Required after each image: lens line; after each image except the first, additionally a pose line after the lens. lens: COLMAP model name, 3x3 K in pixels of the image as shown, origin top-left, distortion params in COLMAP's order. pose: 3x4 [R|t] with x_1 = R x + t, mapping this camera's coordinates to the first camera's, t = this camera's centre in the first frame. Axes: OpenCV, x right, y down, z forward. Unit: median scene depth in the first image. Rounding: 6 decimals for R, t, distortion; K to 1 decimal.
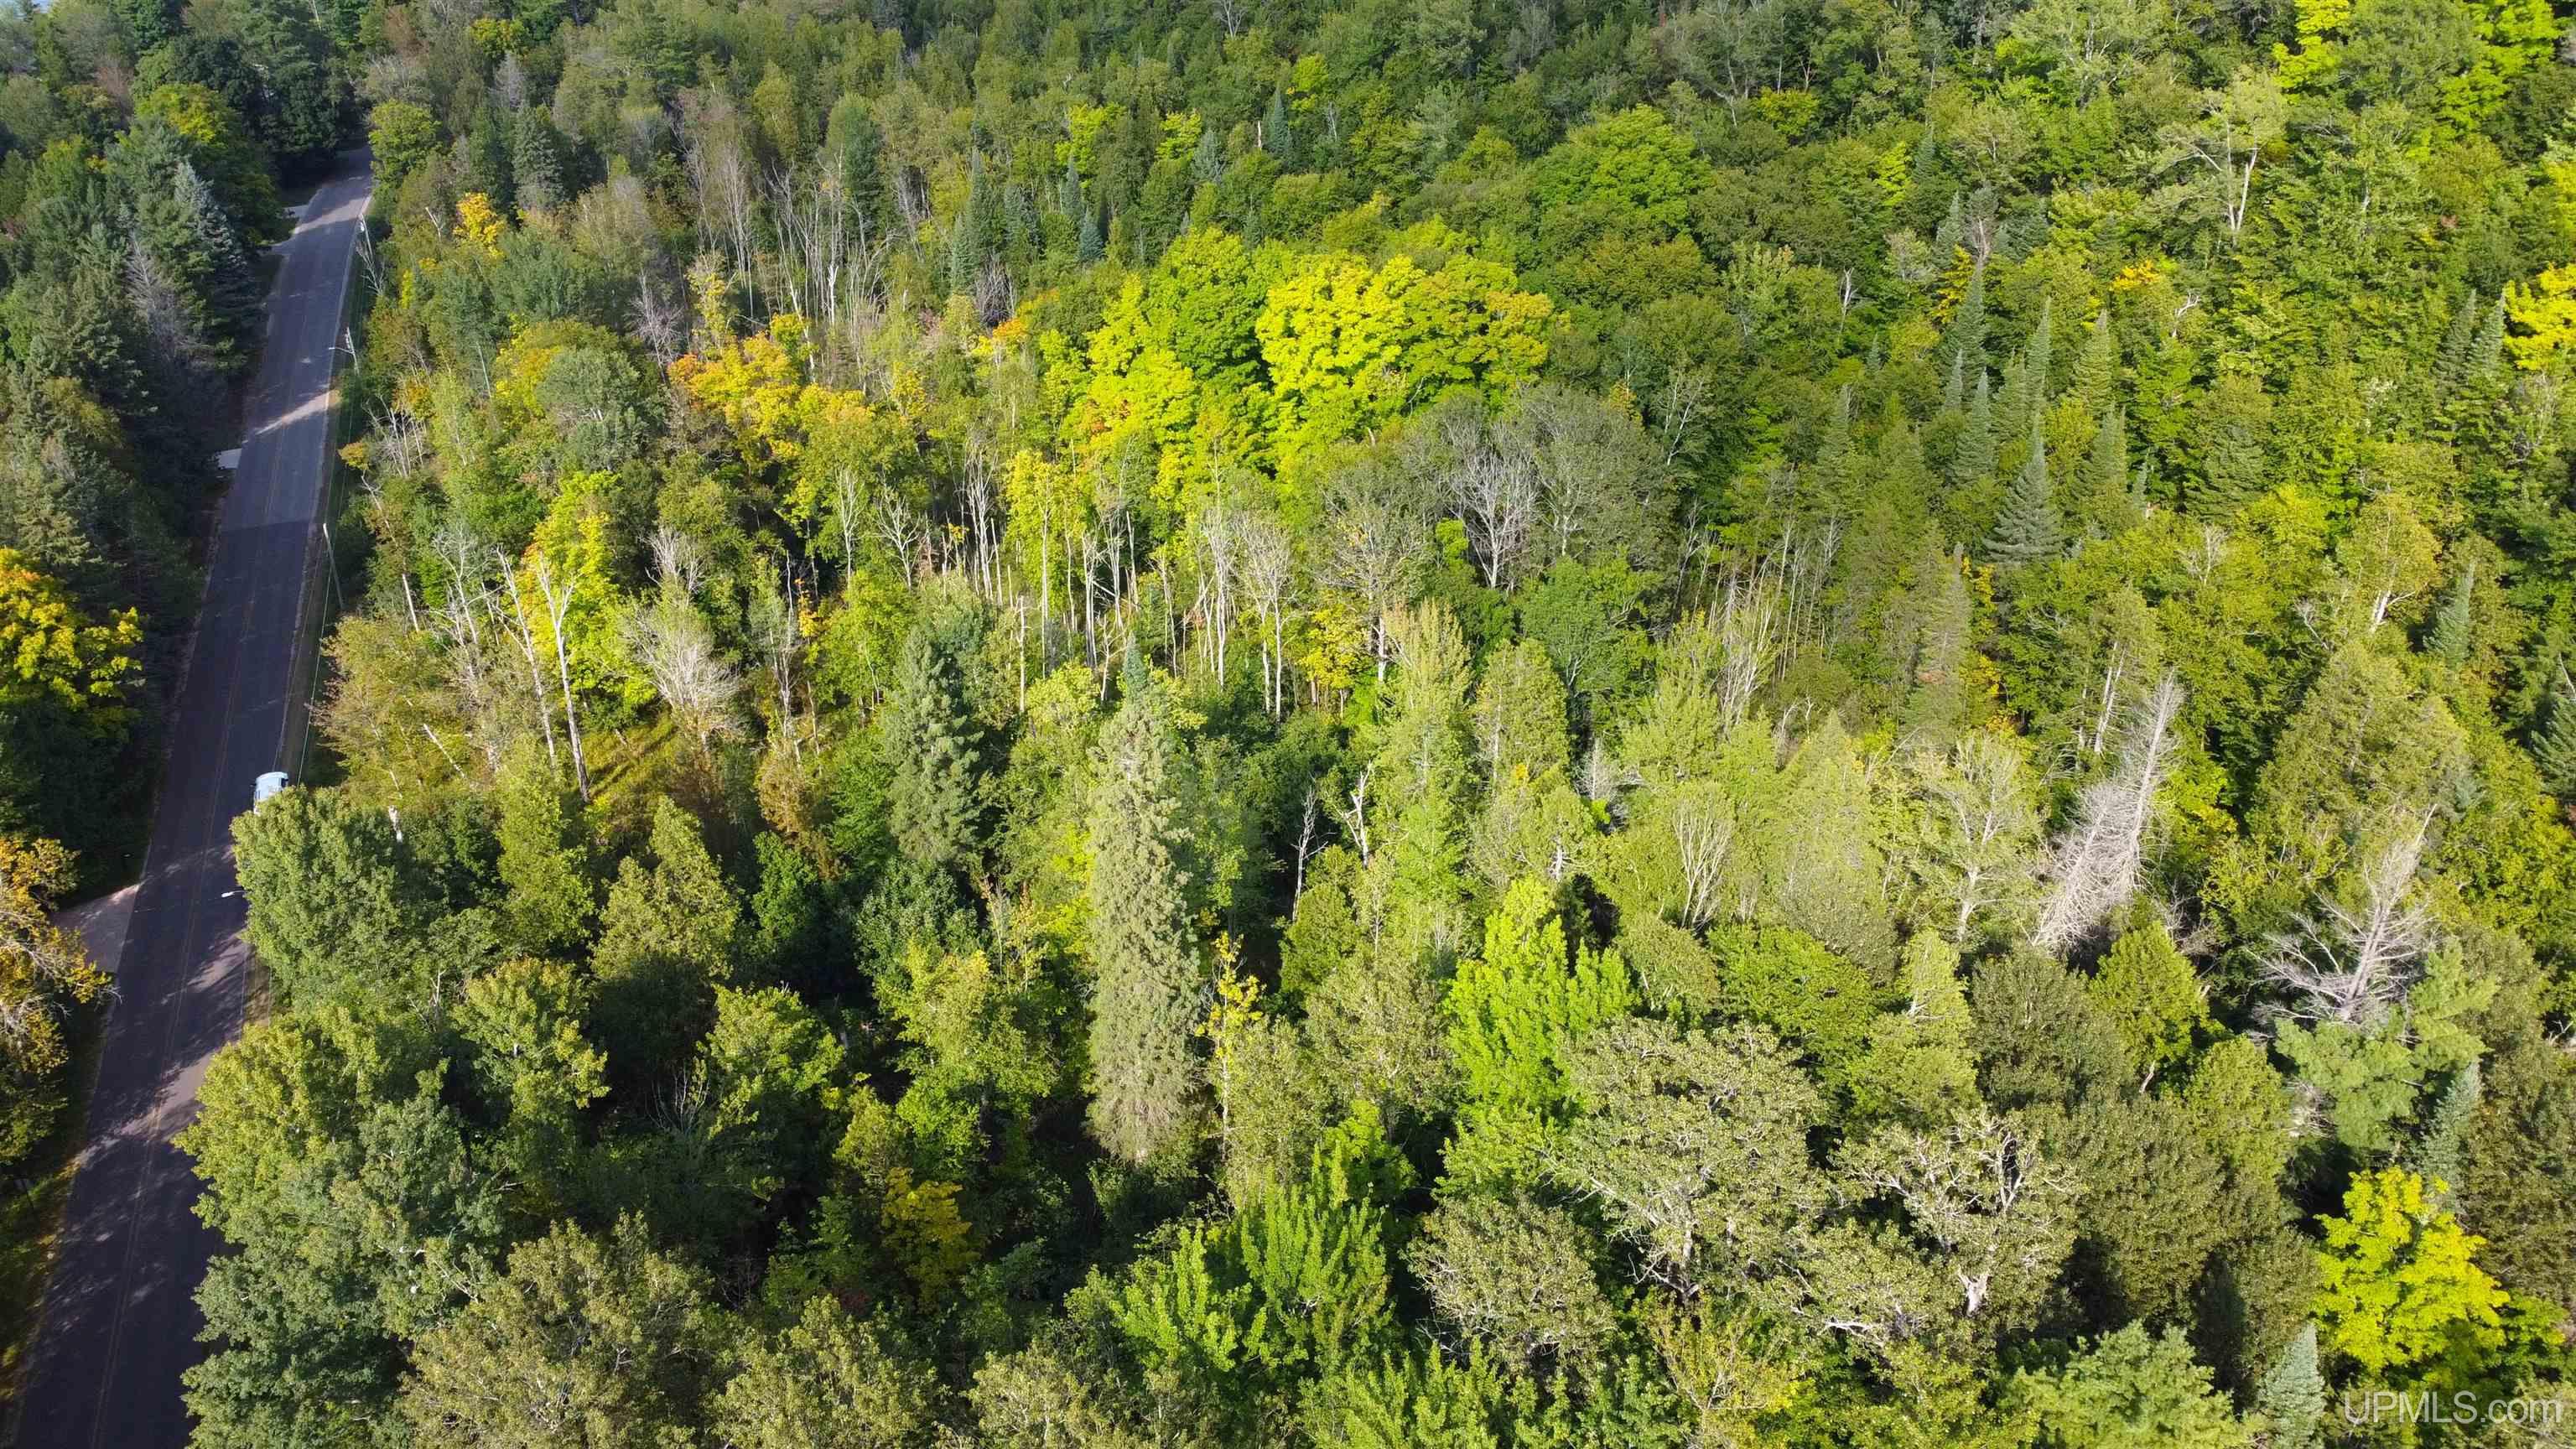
lens RADIAL K [[1941.6, 0, 1284.7], [0, 1941.6, 723.1], [0, 0, 1]] dist [-0.005004, 0.007840]
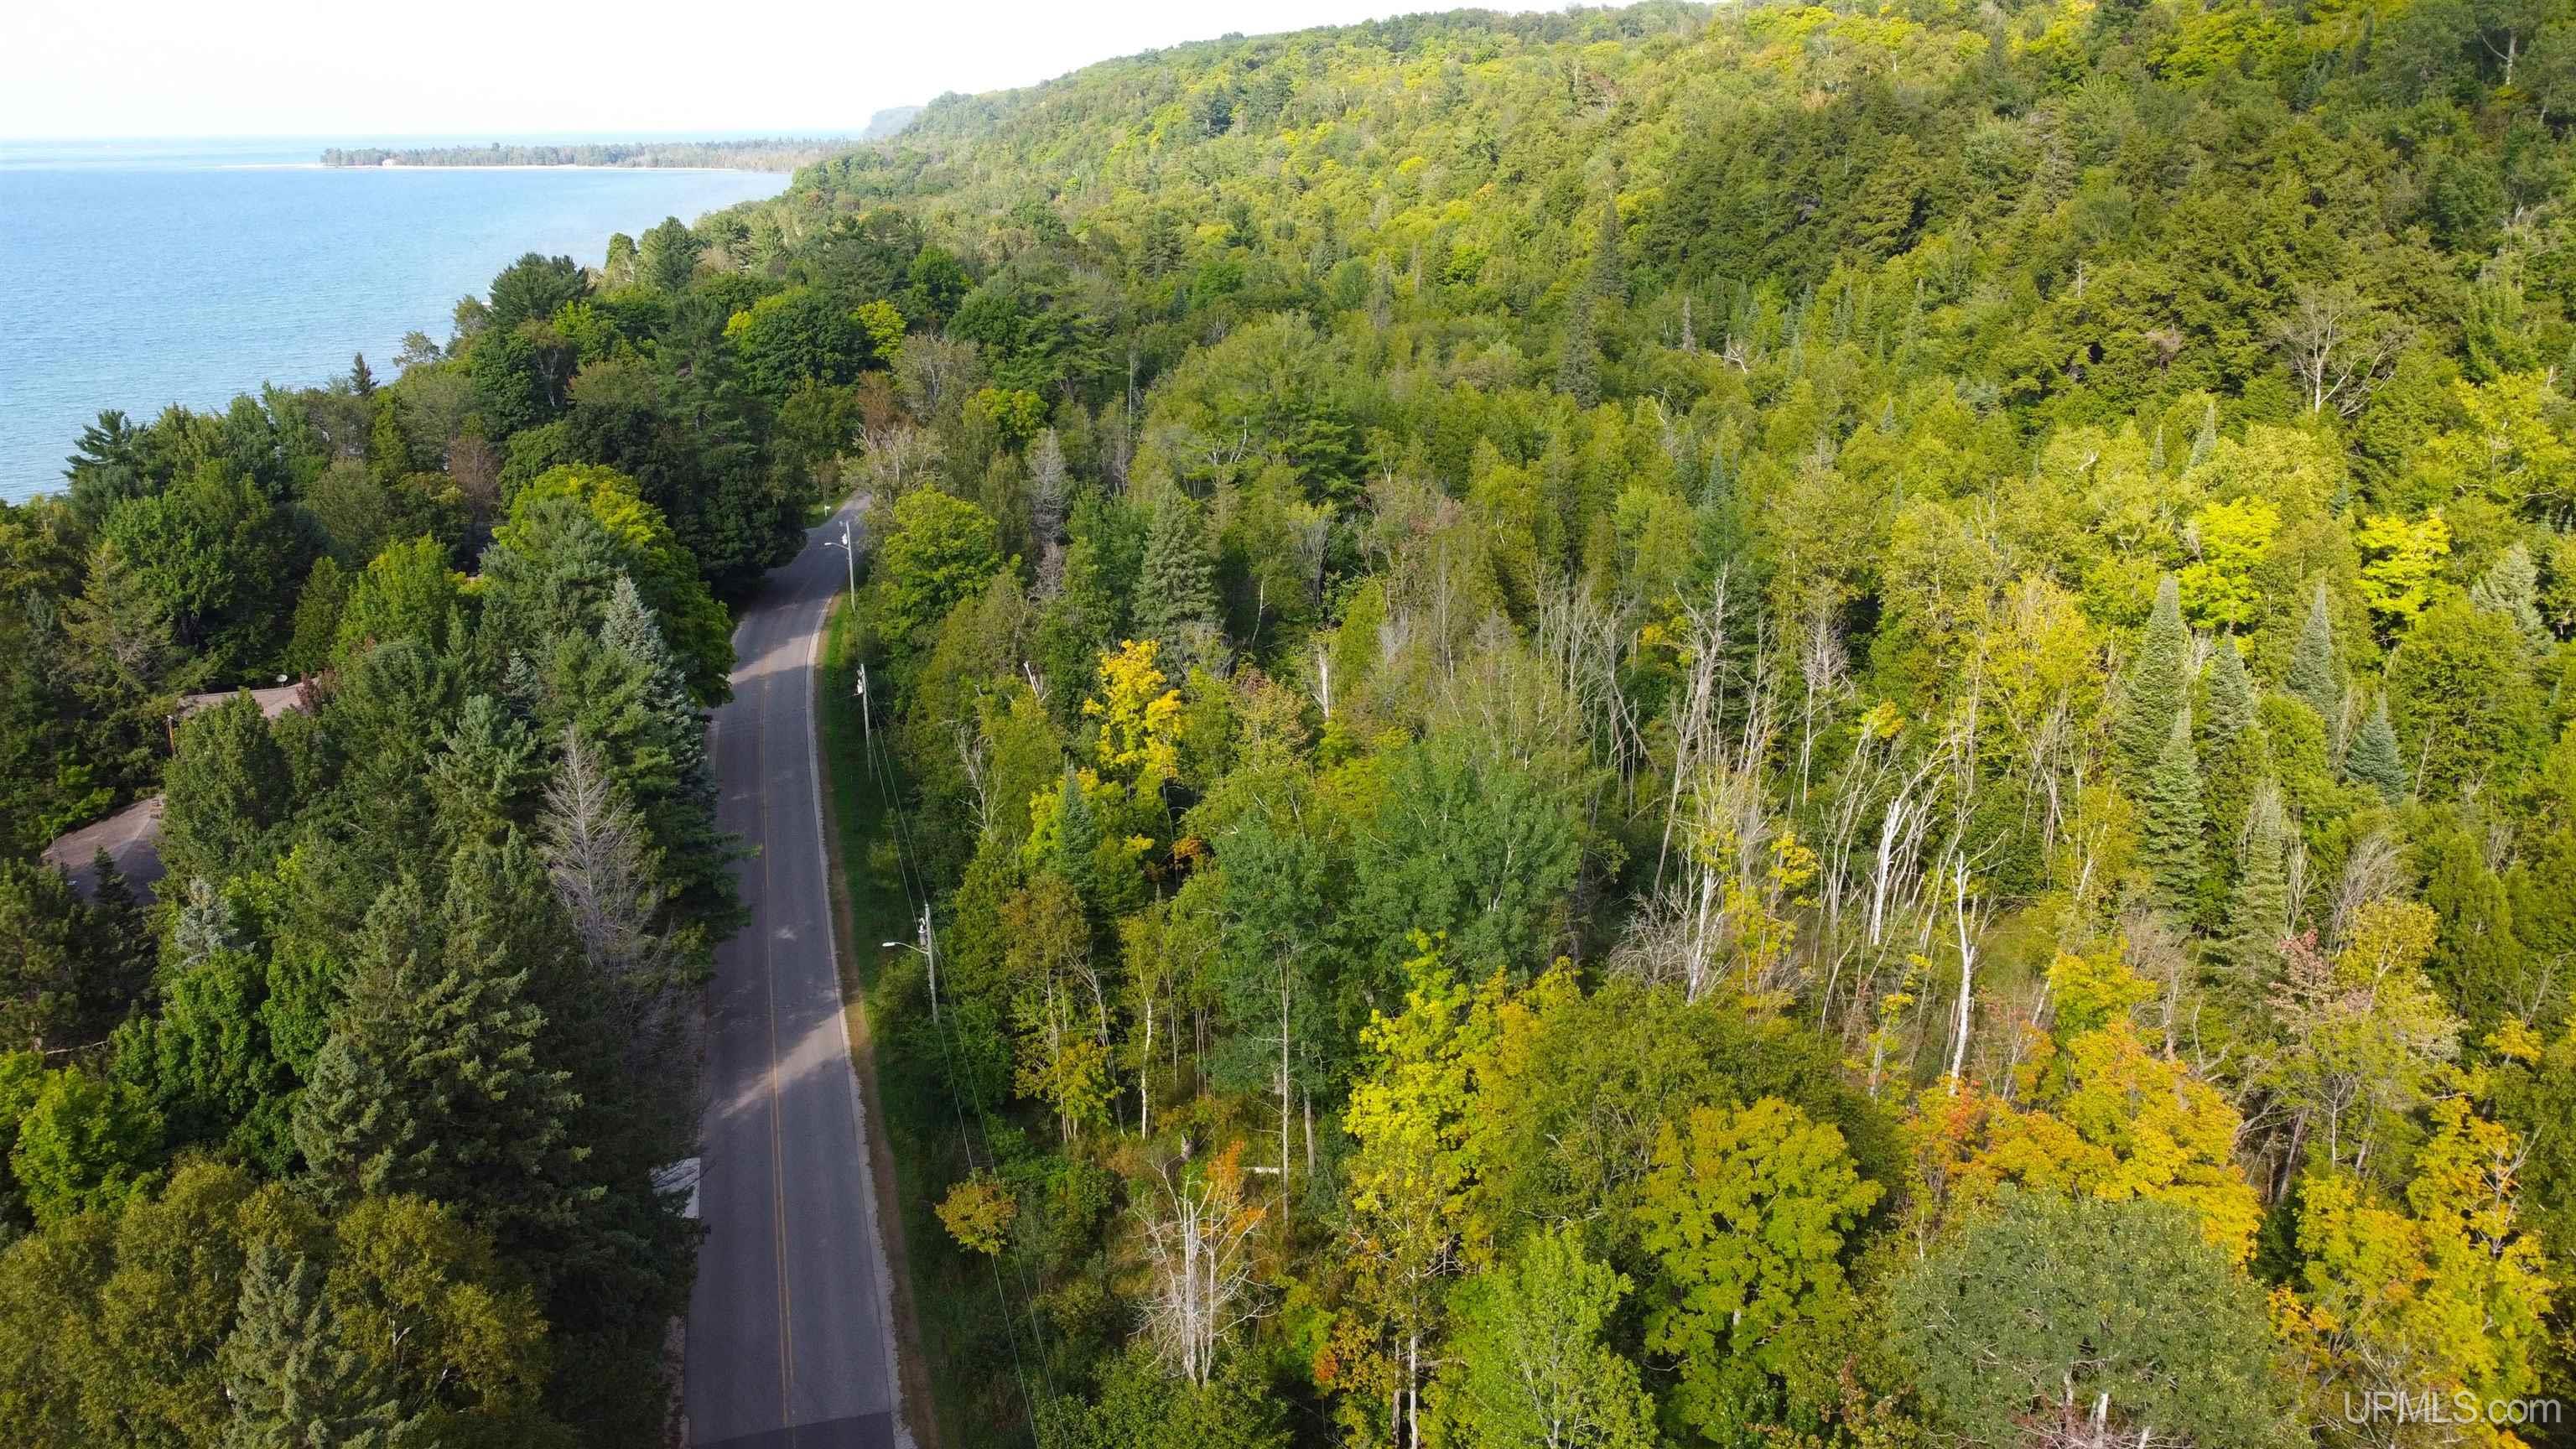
lens RADIAL K [[1941.6, 0, 1287.9], [0, 1941.6, 722.1], [0, 0, 1]] dist [-0.005004, 0.007840]
pose [[0.995389, 0.020774, -0.093643, -0.329026], [-0.040562, 0.975843, -0.214677, -0.139501], [0.086921, 0.217485, 0.972186, 0.493739]]
